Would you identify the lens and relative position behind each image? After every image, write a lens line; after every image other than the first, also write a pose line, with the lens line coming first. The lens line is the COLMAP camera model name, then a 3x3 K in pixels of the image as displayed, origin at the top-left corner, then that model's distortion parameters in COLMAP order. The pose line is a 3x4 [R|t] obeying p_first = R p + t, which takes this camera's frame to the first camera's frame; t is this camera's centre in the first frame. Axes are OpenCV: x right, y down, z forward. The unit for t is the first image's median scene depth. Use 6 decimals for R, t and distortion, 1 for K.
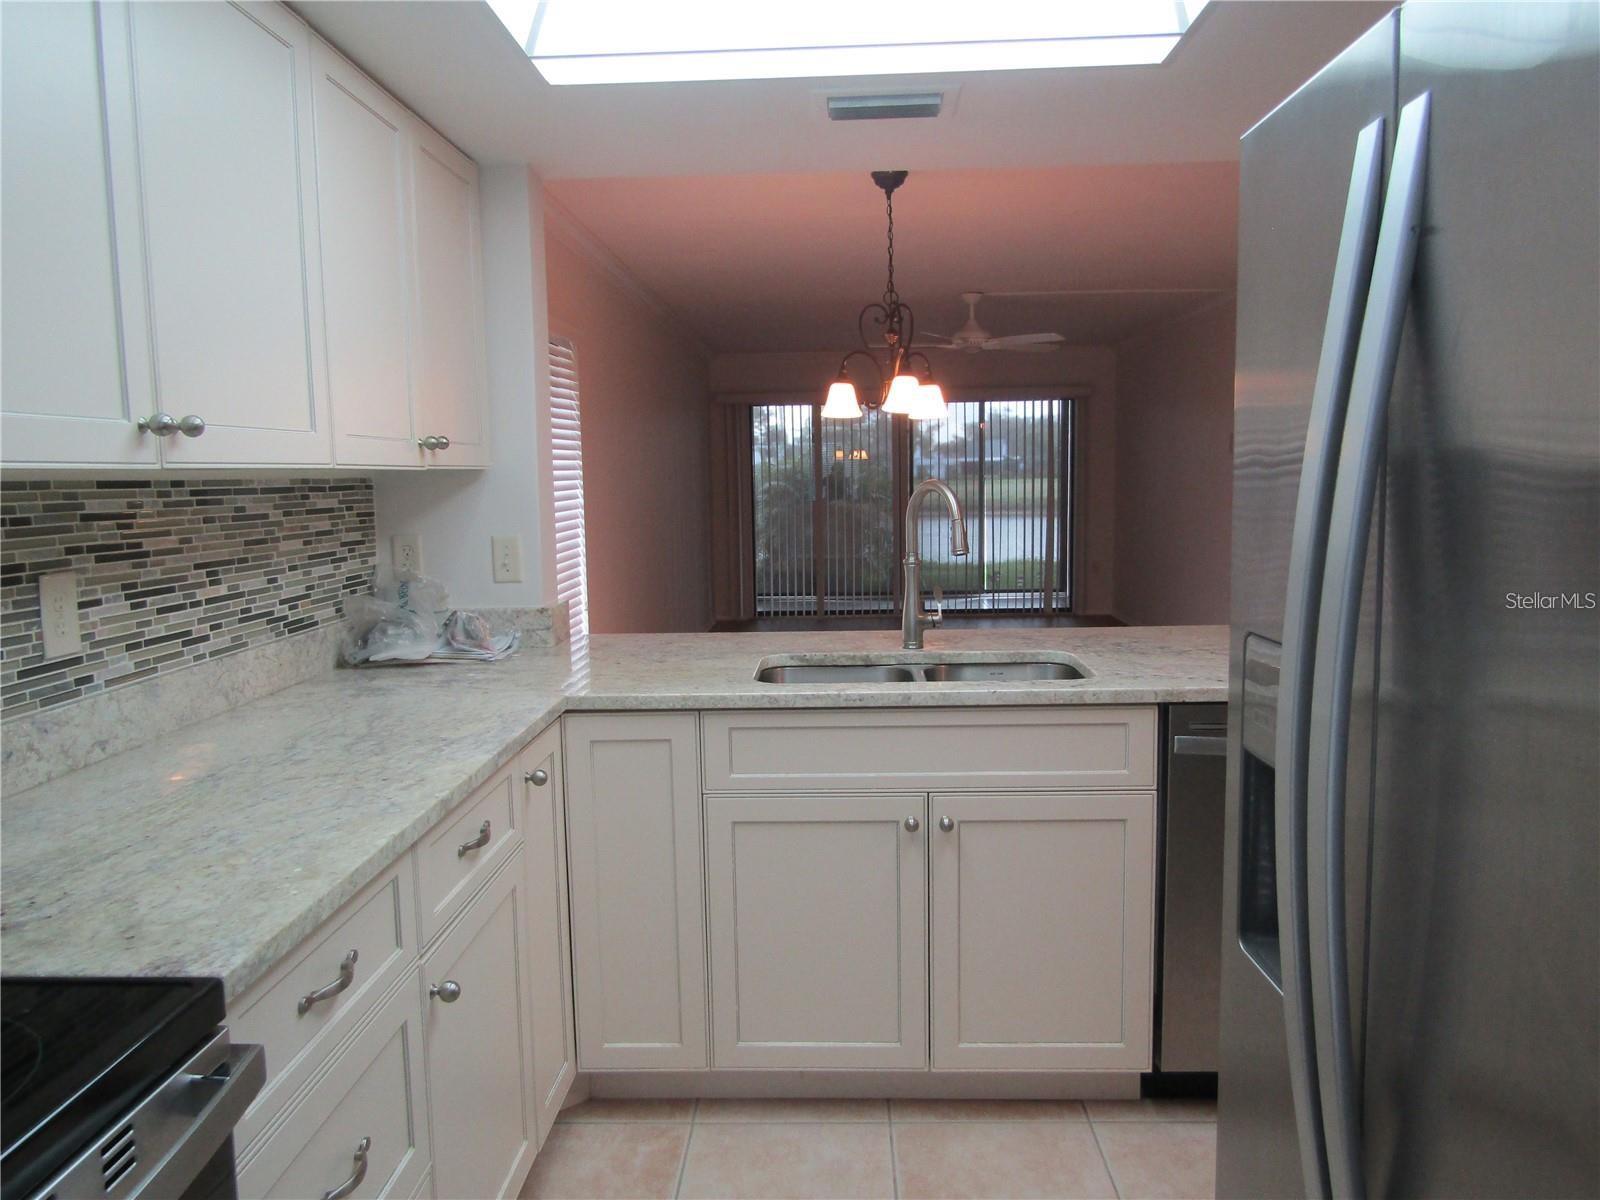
lens RADIAL K [[1136.7, 0, 799.1], [0, 1136.7, 600.8], [0, 0, 1]] dist [-0.011423, 0.002828]
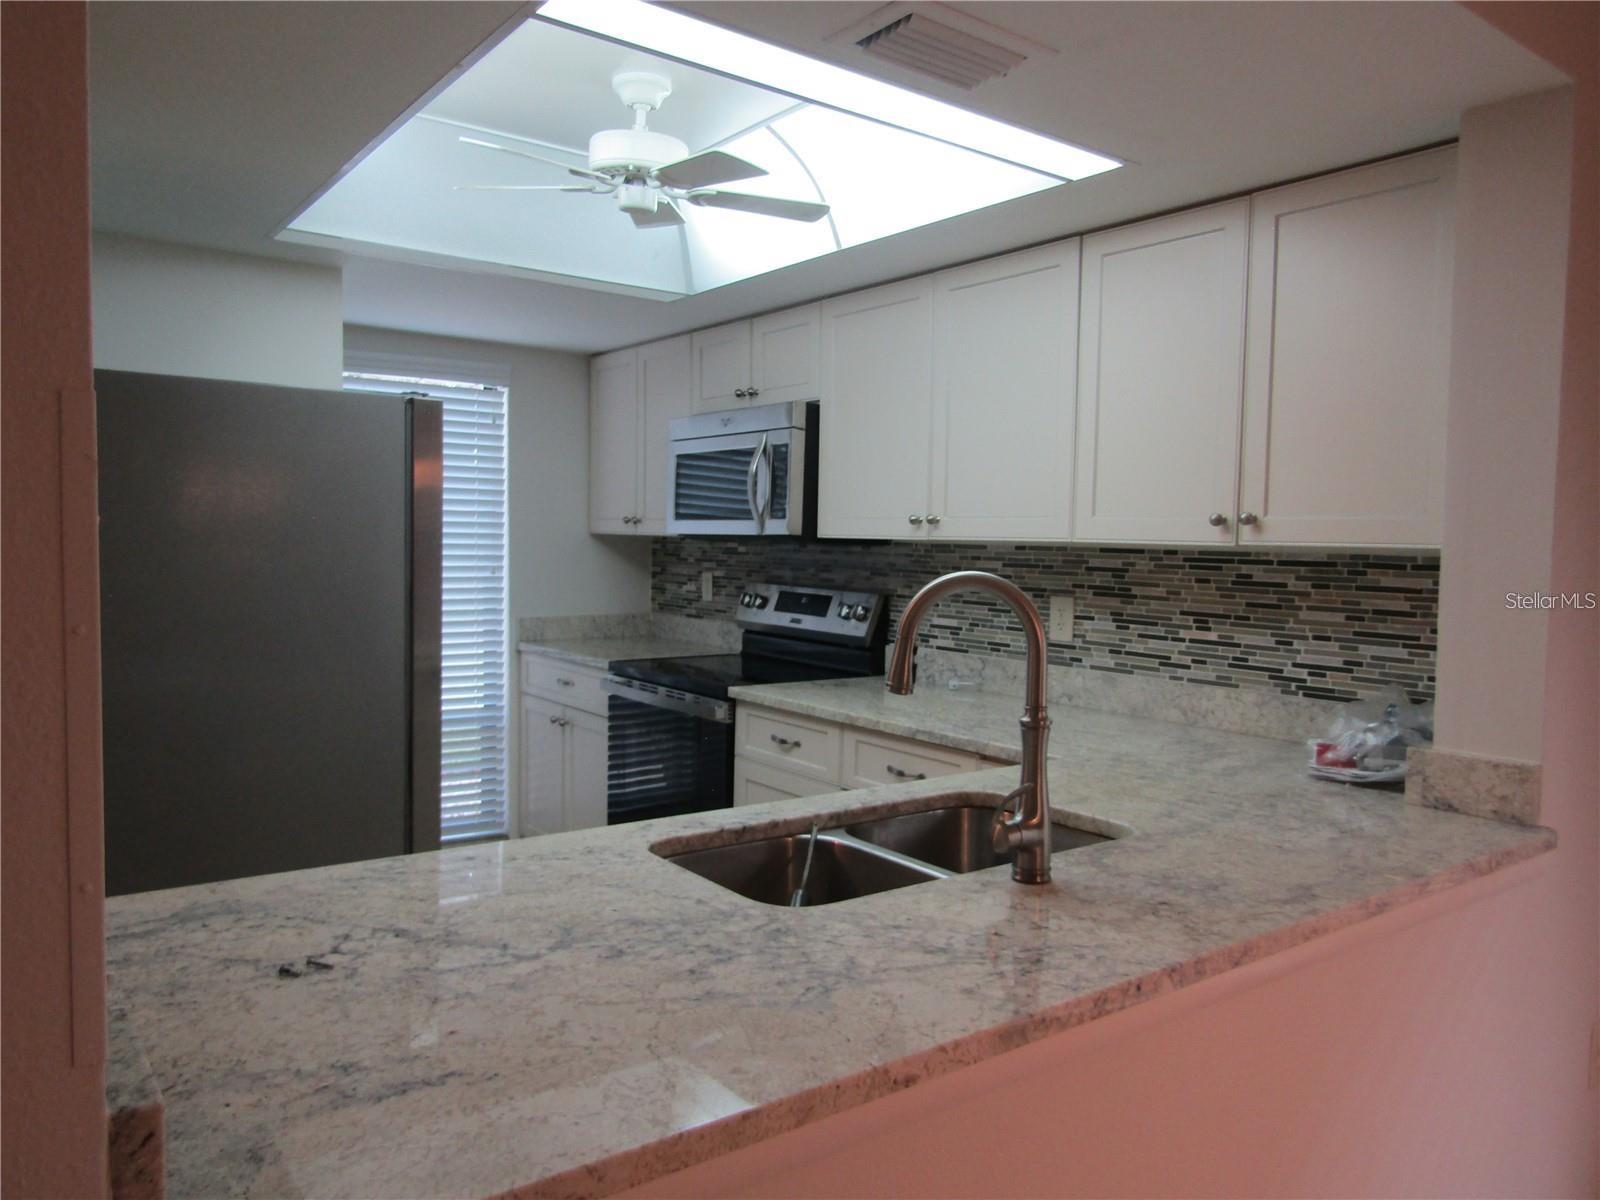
lens RADIAL K [[1136.7, 0, 811.1], [0, 1136.7, 597.0], [0, 0, 1]] dist [-0.011423, 0.002828]
pose [[-0.767669, 0.054630, -0.638514, 0.697279], [-0.063521, 0.984967, 0.160642, -0.244599], [0.637691, 0.163879, -0.752658, 1.769116]]
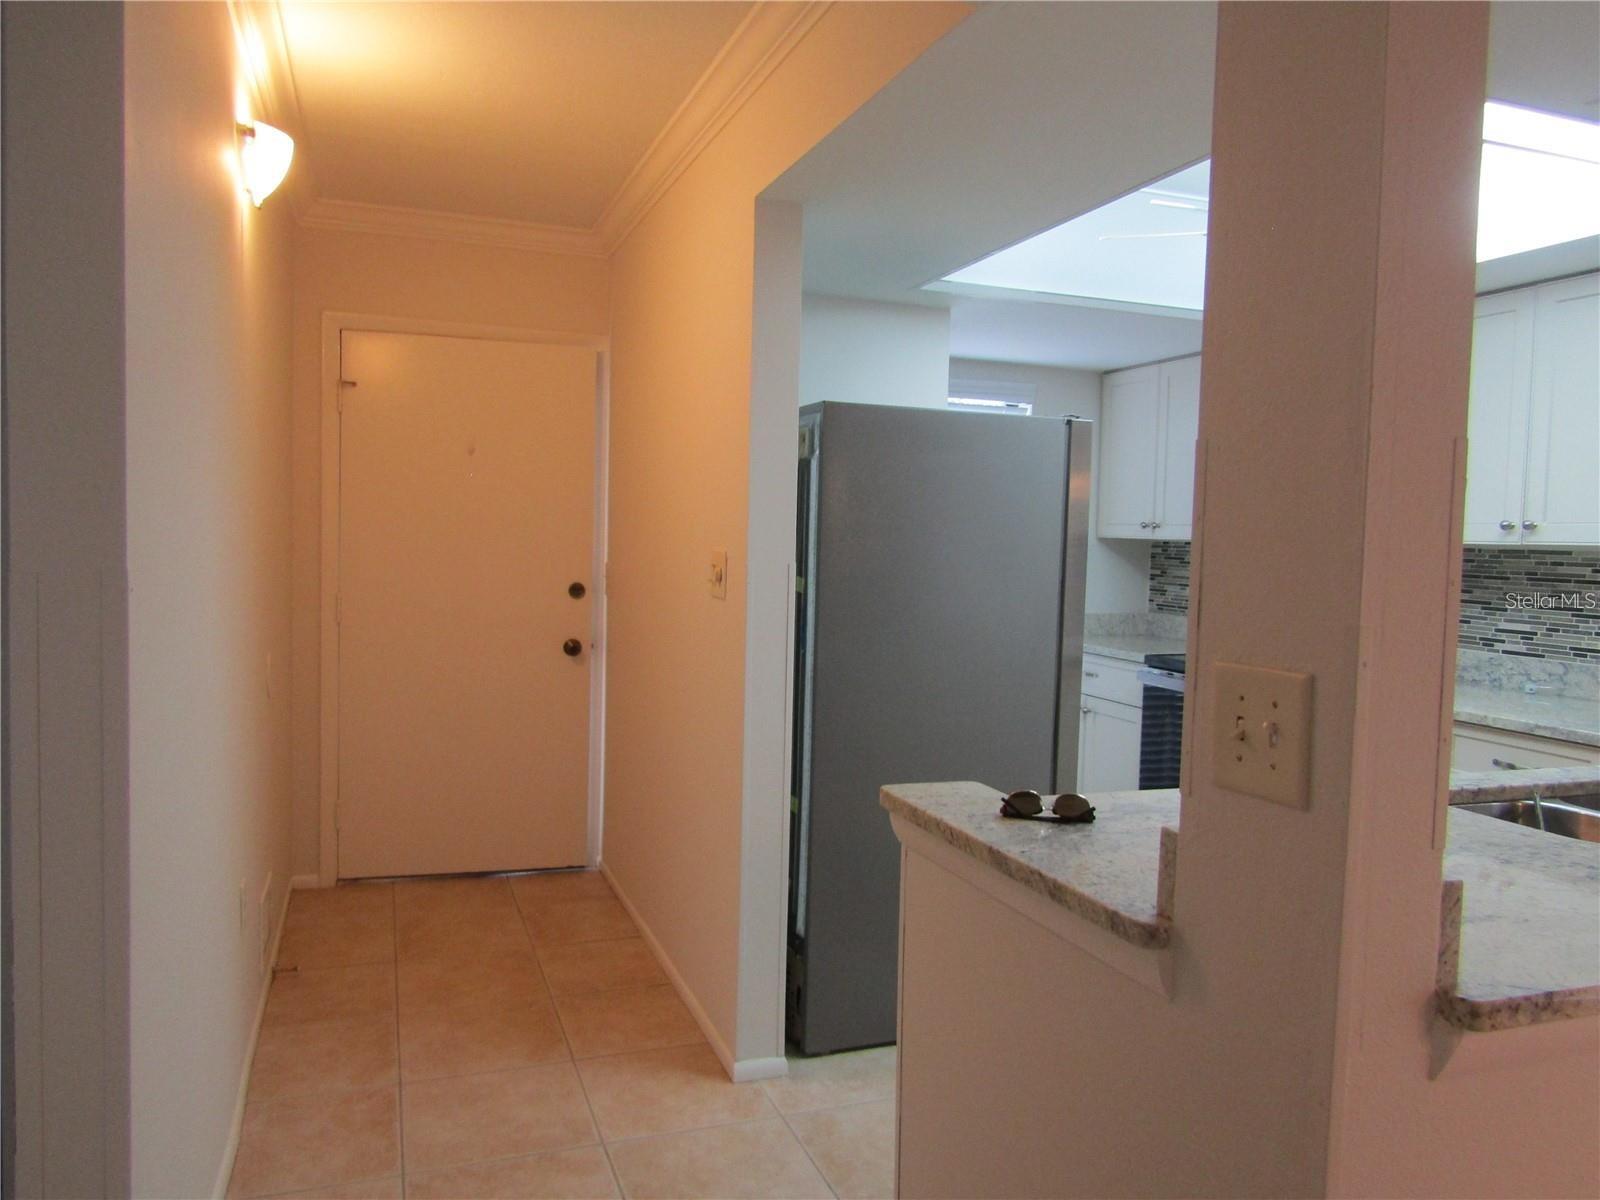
lens RADIAL K [[1136.7, 0, 806.1], [0, 1136.7, 607.7], [0, 0, 1]] dist [-0.011423, 0.002828]
pose [[-0.924691, 0.035940, -0.379019, 1.103697], [-0.035215, 0.983192, 0.179145, -0.244943], [0.379087, 0.179001, -0.907883, 1.767241]]
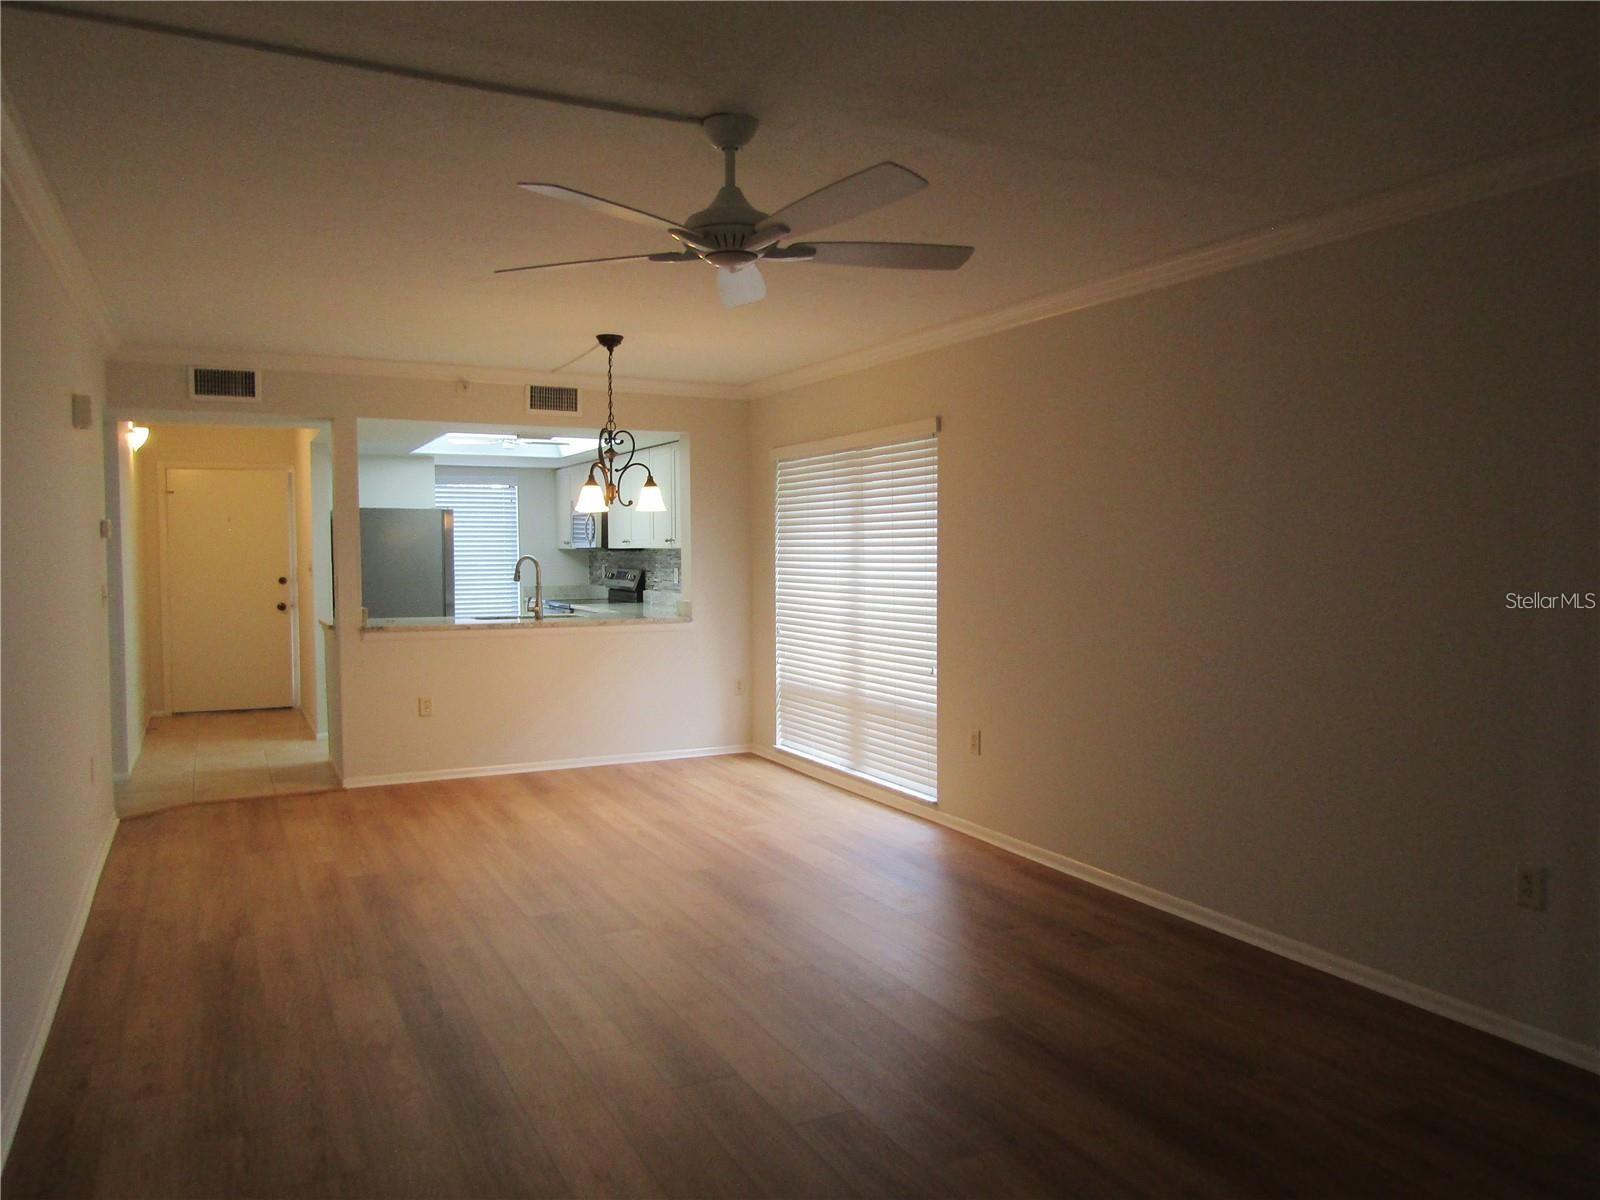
lens RADIAL K [[1136.7, 0, 807.6], [0, 1136.7, 602.2], [0, 0, 1]] dist [-0.011423, 0.002828]
pose [[-0.861090, 0.063952, -0.504415, 1.193958], [-0.020931, 0.986759, 0.160837, -0.586992], [0.508022, 0.149053, -0.848350, 4.711003]]
